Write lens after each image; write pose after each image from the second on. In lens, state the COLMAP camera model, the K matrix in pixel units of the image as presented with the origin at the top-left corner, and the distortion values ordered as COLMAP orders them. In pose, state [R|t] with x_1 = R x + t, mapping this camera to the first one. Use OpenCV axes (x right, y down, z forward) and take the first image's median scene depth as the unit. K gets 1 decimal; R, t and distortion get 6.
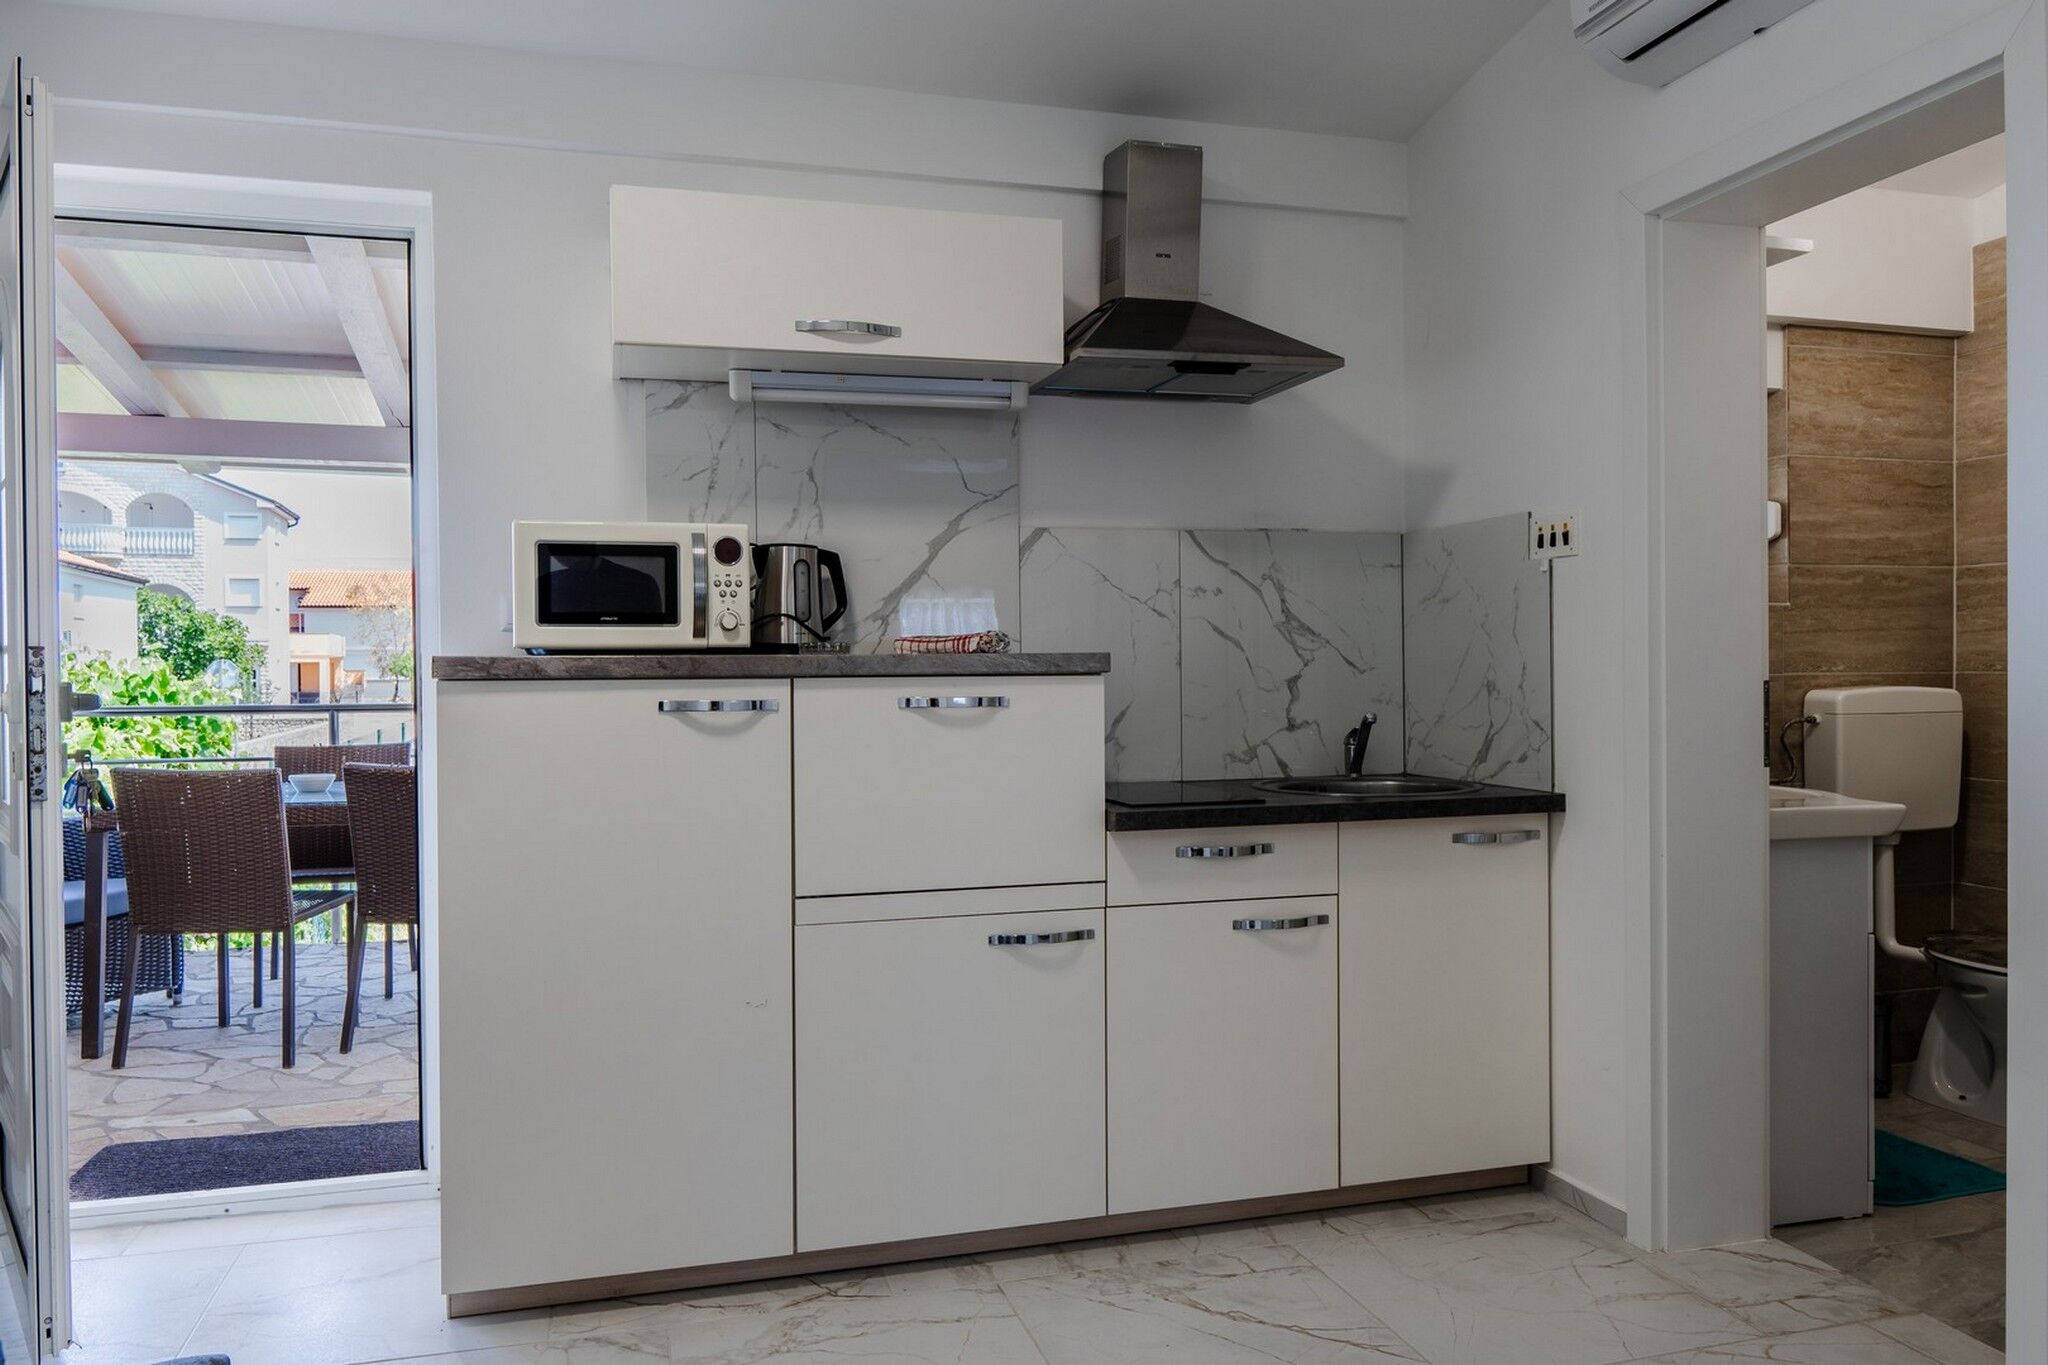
lens RADIAL K [[1408.7, 0, 1009.2], [0, 1408.7, 683.3], [0, 0, 1]] dist [-0.001771, -0.002208]
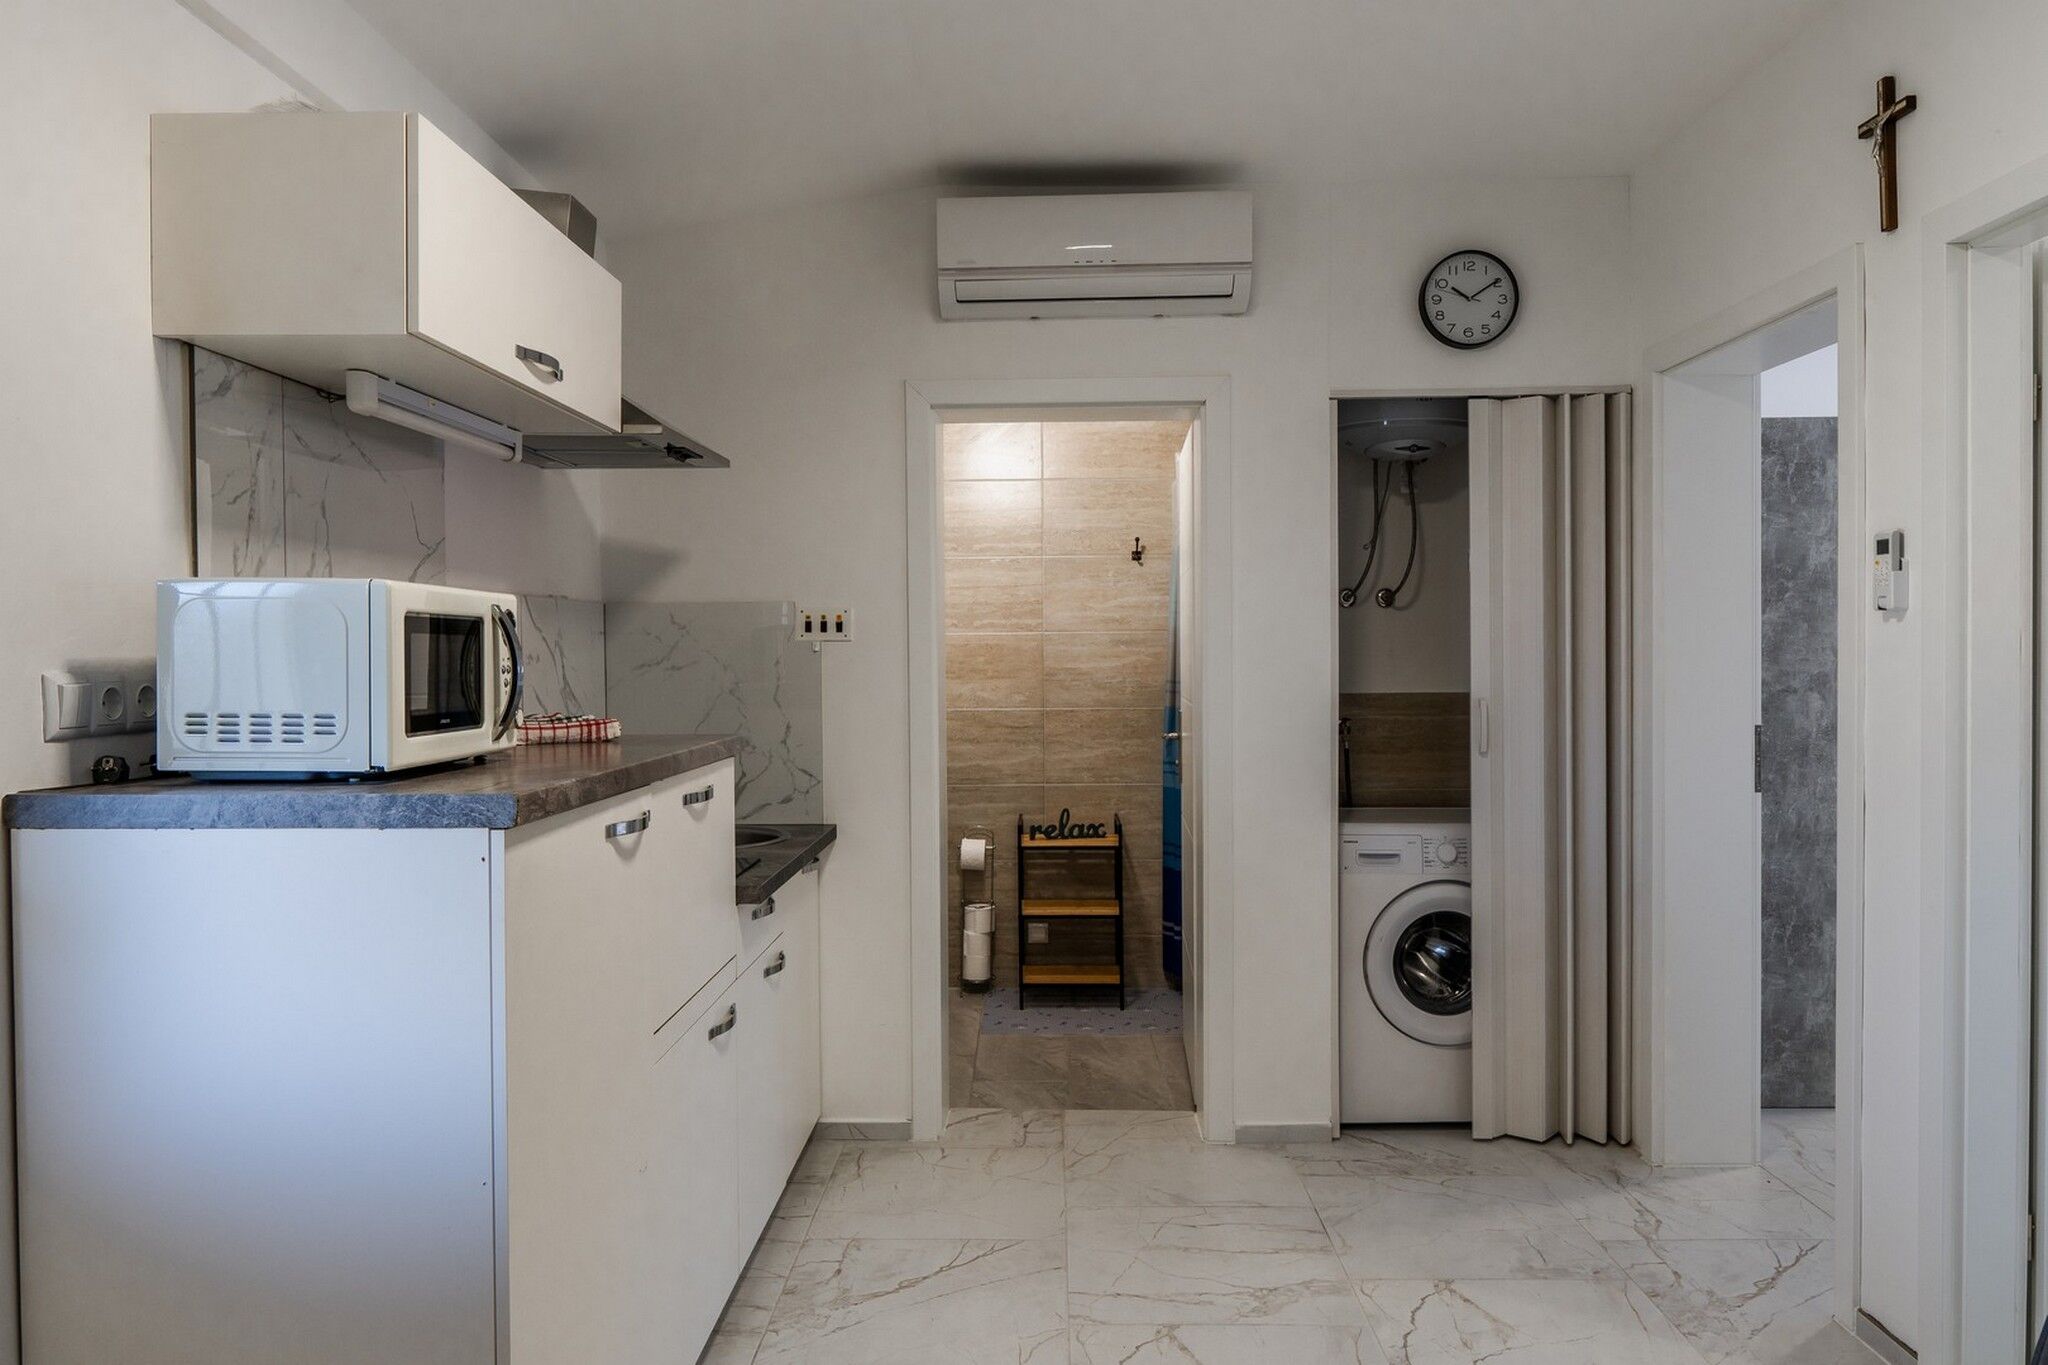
lens RADIAL K [[1408.7, 0, 1009.2], [0, 1408.7, 683.3], [0, 0, 1]] dist [-0.001771, -0.002208]
pose [[0.308200, -0.013597, 0.951224, -0.760790], [0.015213, 0.999840, 0.009363, -0.058531], [-0.951200, 0.011585, 0.308358, 0.434901]]
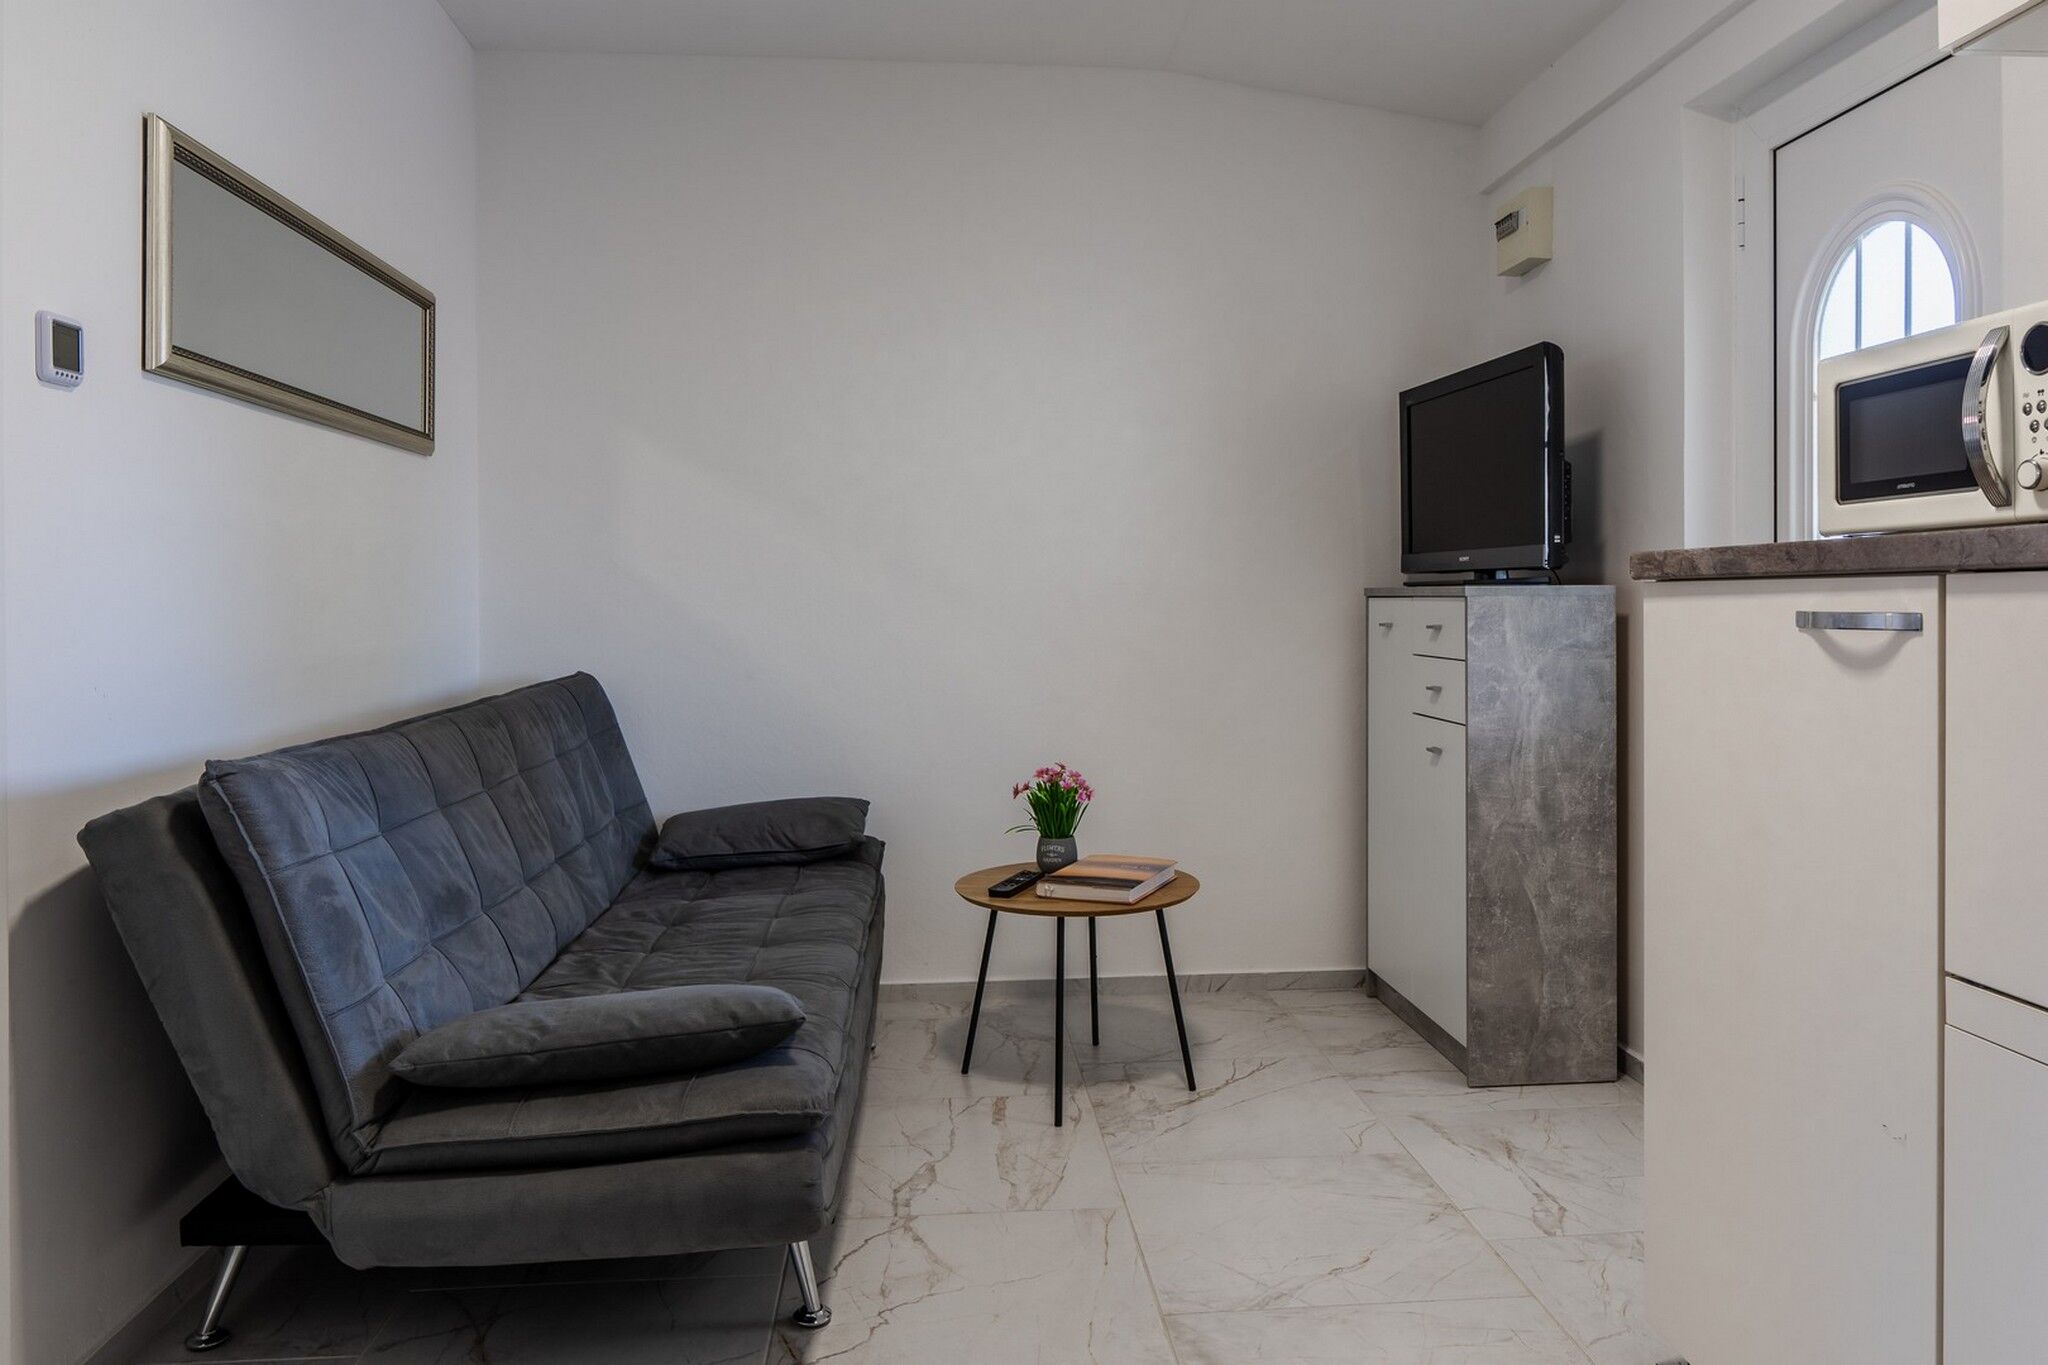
lens RADIAL K [[1455.2, 0, 1066.2], [0, 1455.2, 615.8], [0, 0, 1]] dist [0.000175, -0.003038]
pose [[-0.183018, 0.017892, -0.982947, 0.390864], [-0.002012, 0.999825, 0.018574, 0.002269], [0.983108, 0.005377, -0.182950, 0.640242]]
